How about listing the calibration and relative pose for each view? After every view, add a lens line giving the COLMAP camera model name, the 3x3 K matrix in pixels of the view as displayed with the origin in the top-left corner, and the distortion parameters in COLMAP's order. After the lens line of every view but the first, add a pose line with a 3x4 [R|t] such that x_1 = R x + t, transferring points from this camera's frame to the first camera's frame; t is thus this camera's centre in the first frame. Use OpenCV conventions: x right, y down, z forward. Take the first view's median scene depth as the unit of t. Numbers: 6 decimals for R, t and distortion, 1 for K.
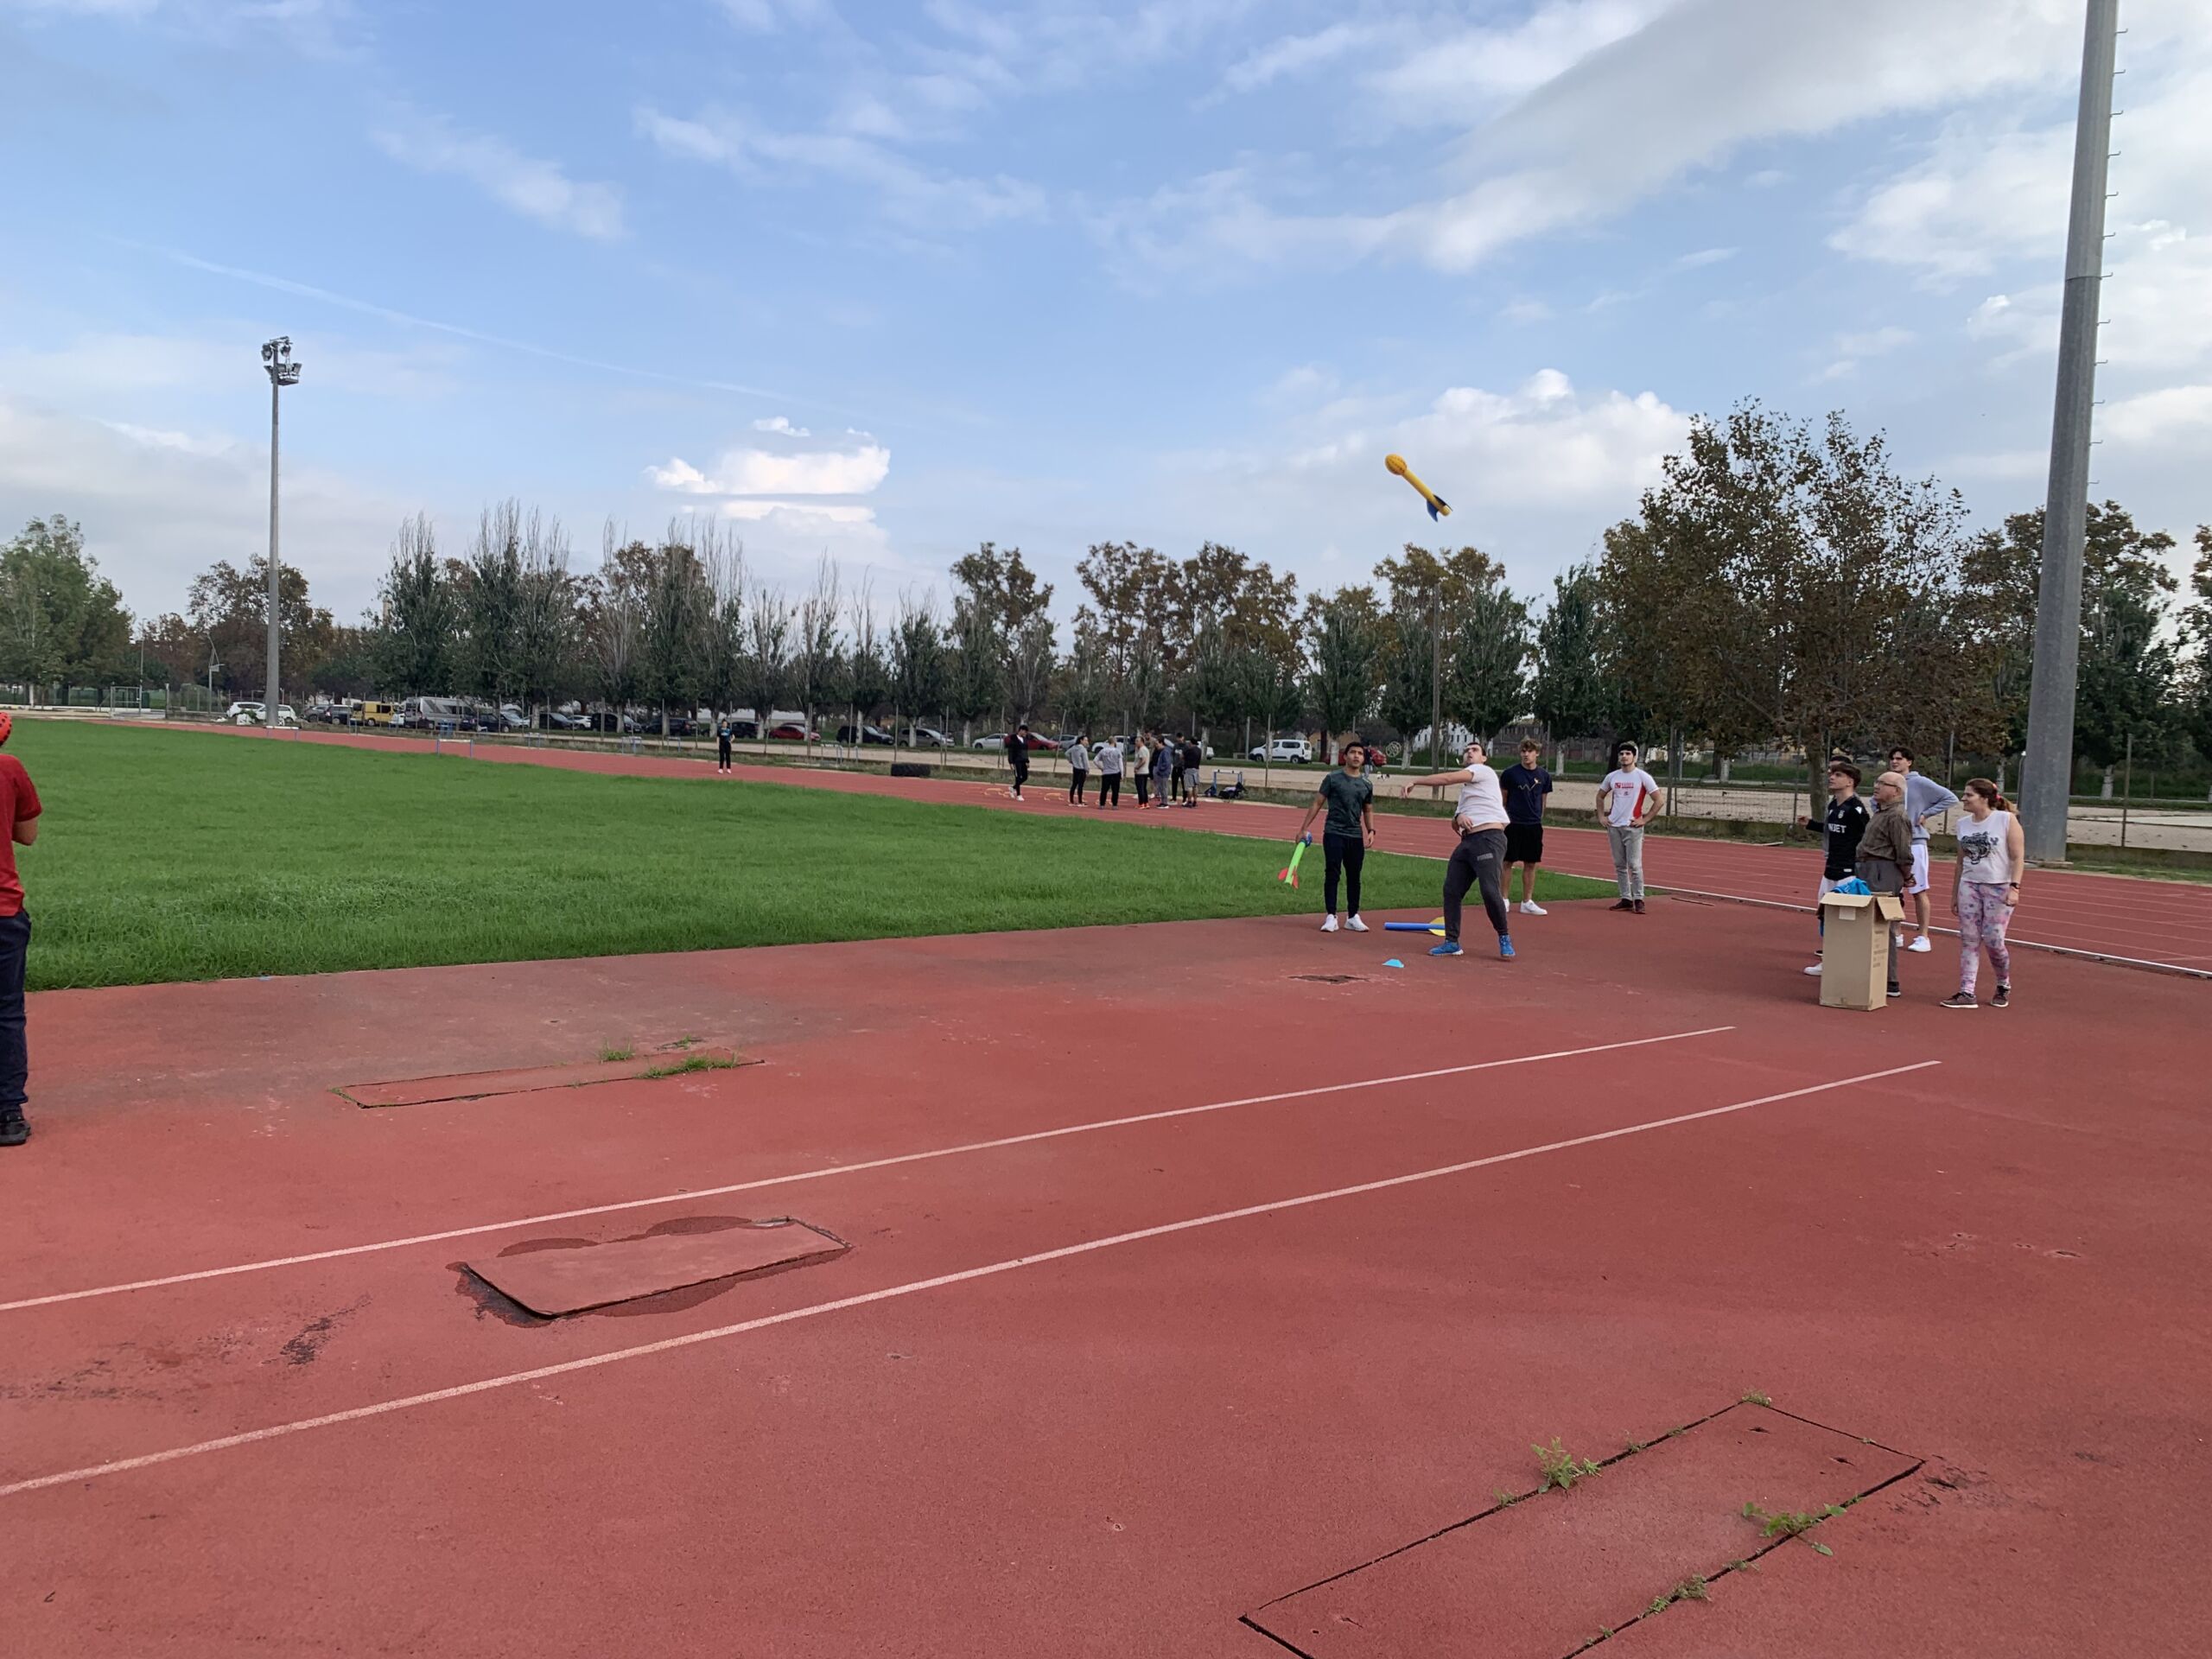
lens RADIAL K [[1662.0, 0, 1106.0], [0, 1662.0, 829.5], [0, 0, 1]] dist [0.002047, 0.011454]
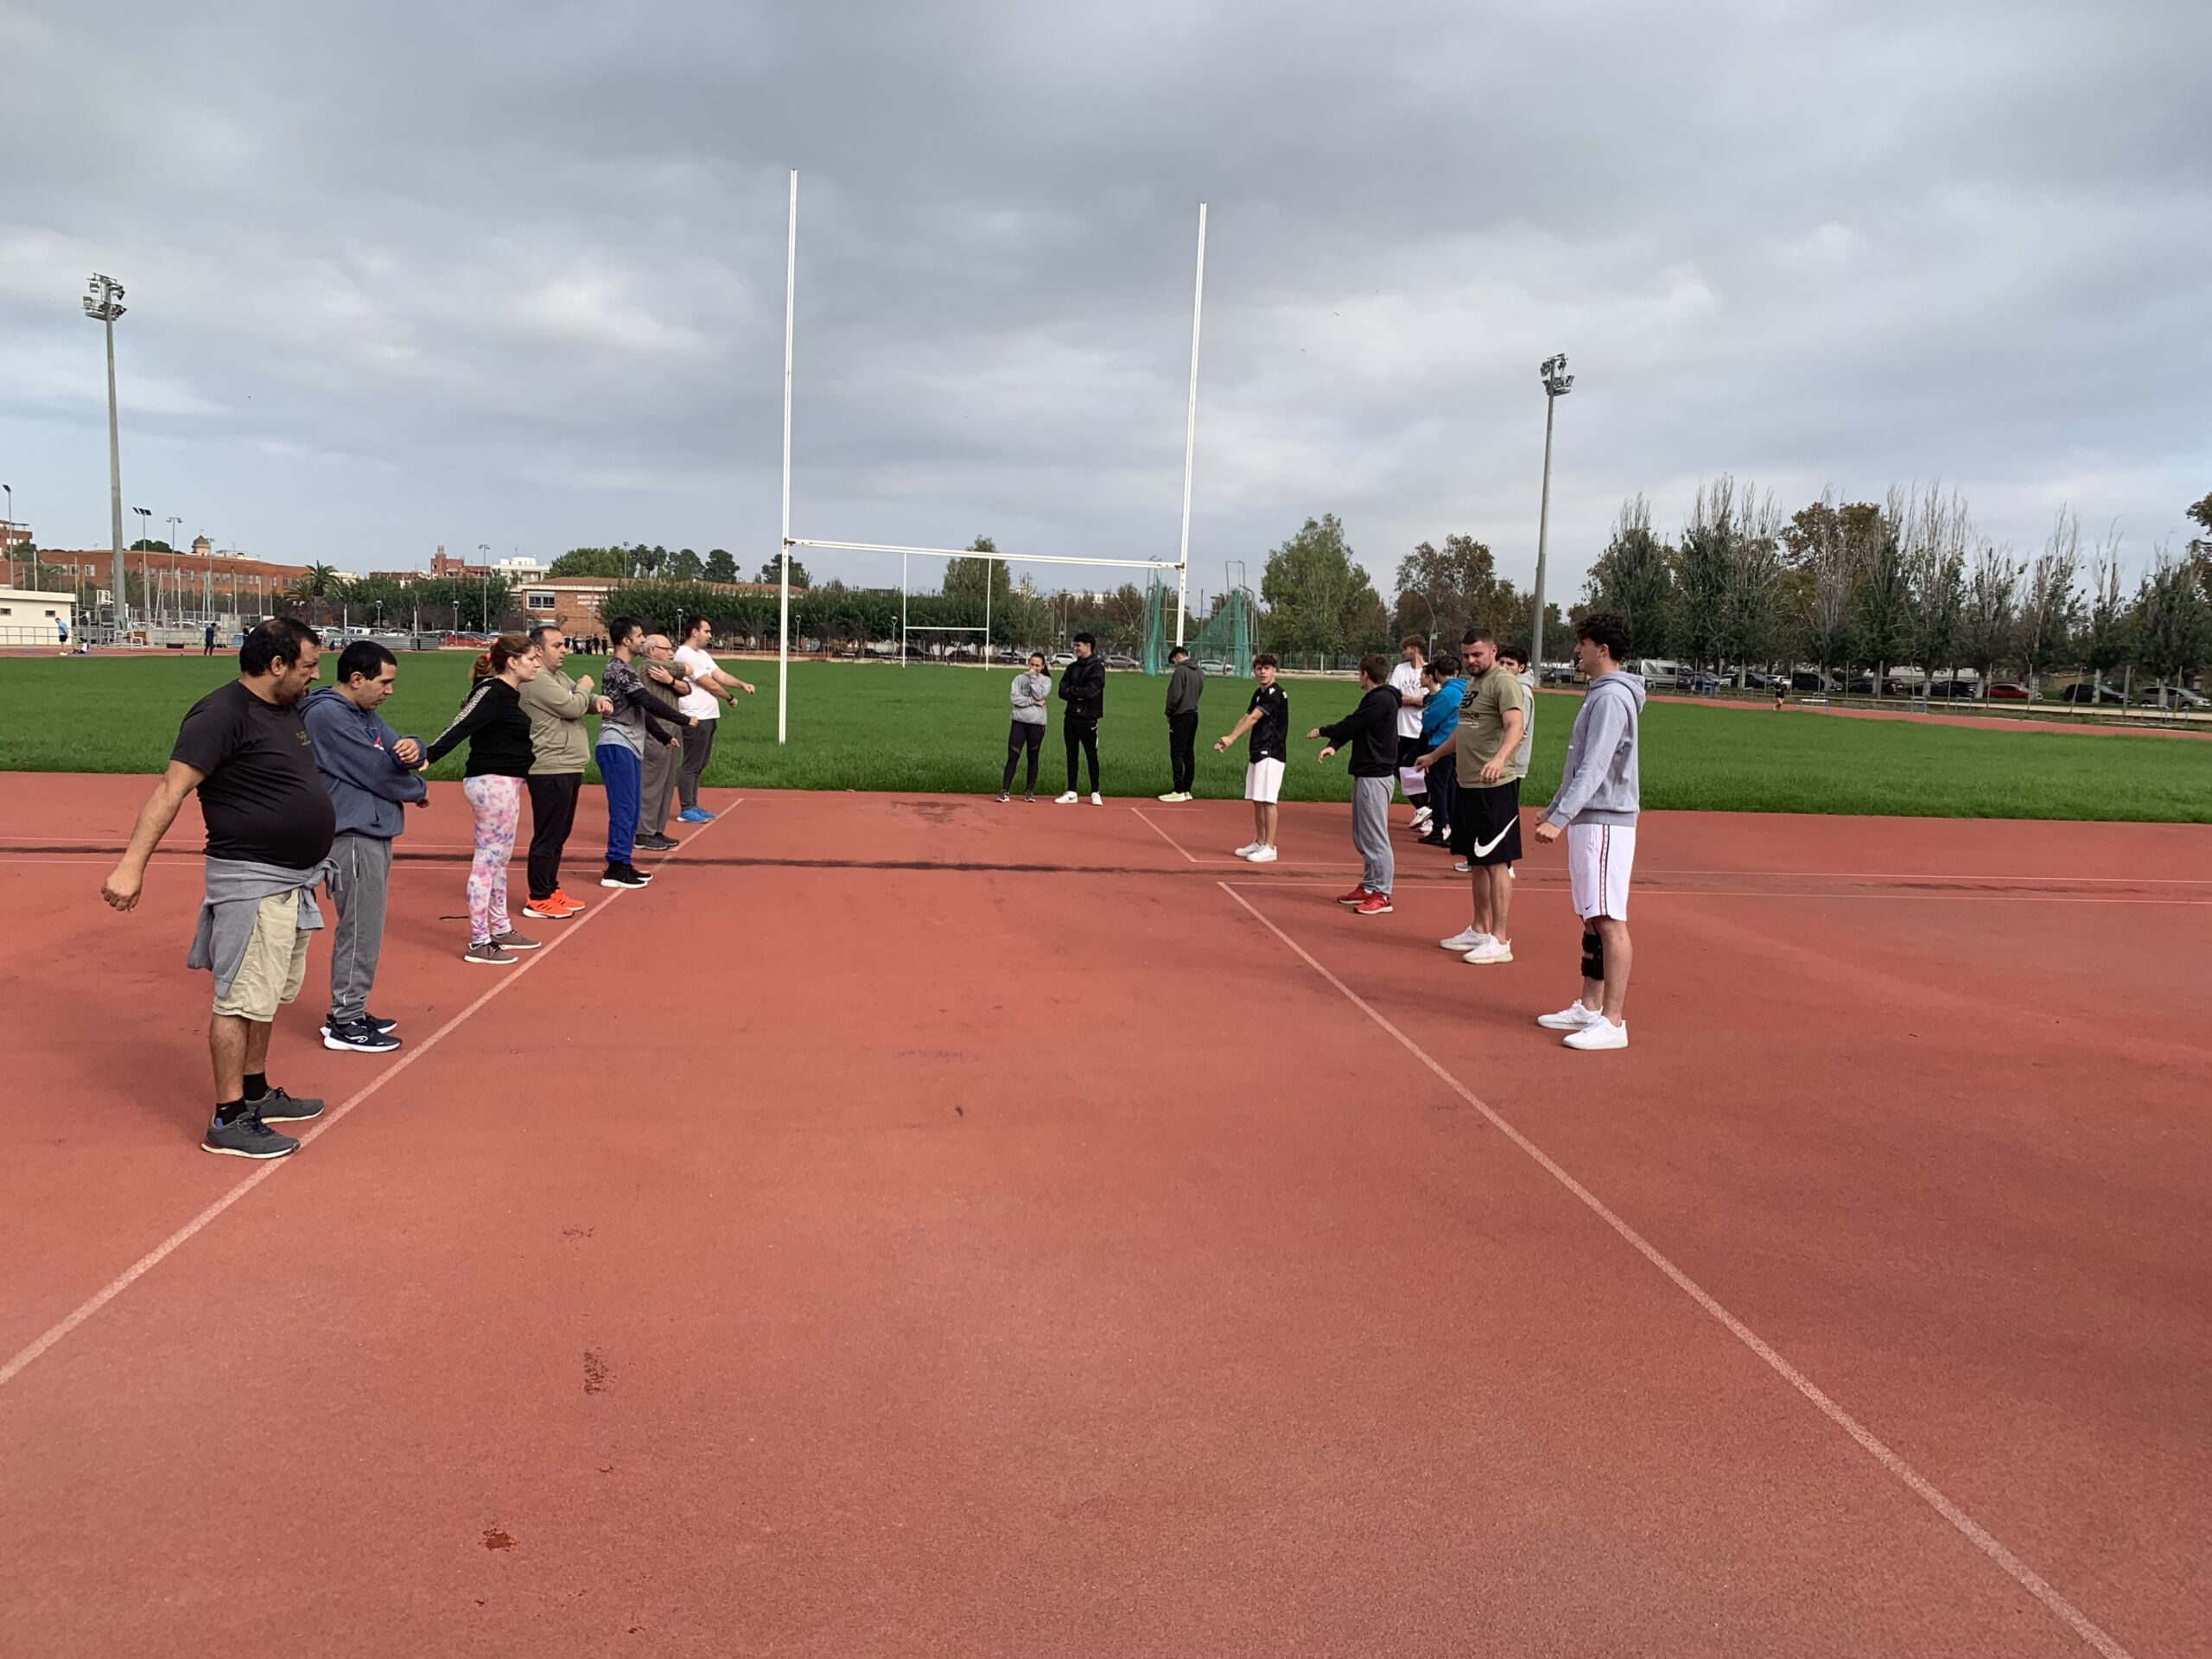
lens RADIAL K [[1662.0, 0, 1106.0], [0, 1662.0, 829.5], [0, 0, 1]] dist [0.002047, 0.011454]
pose [[0.812247, 0.048792, -0.581270, -0.047648], [-0.033527, 0.998753, 0.036985, 0.005220], [0.582350, -0.010553, 0.812870, -0.120875]]
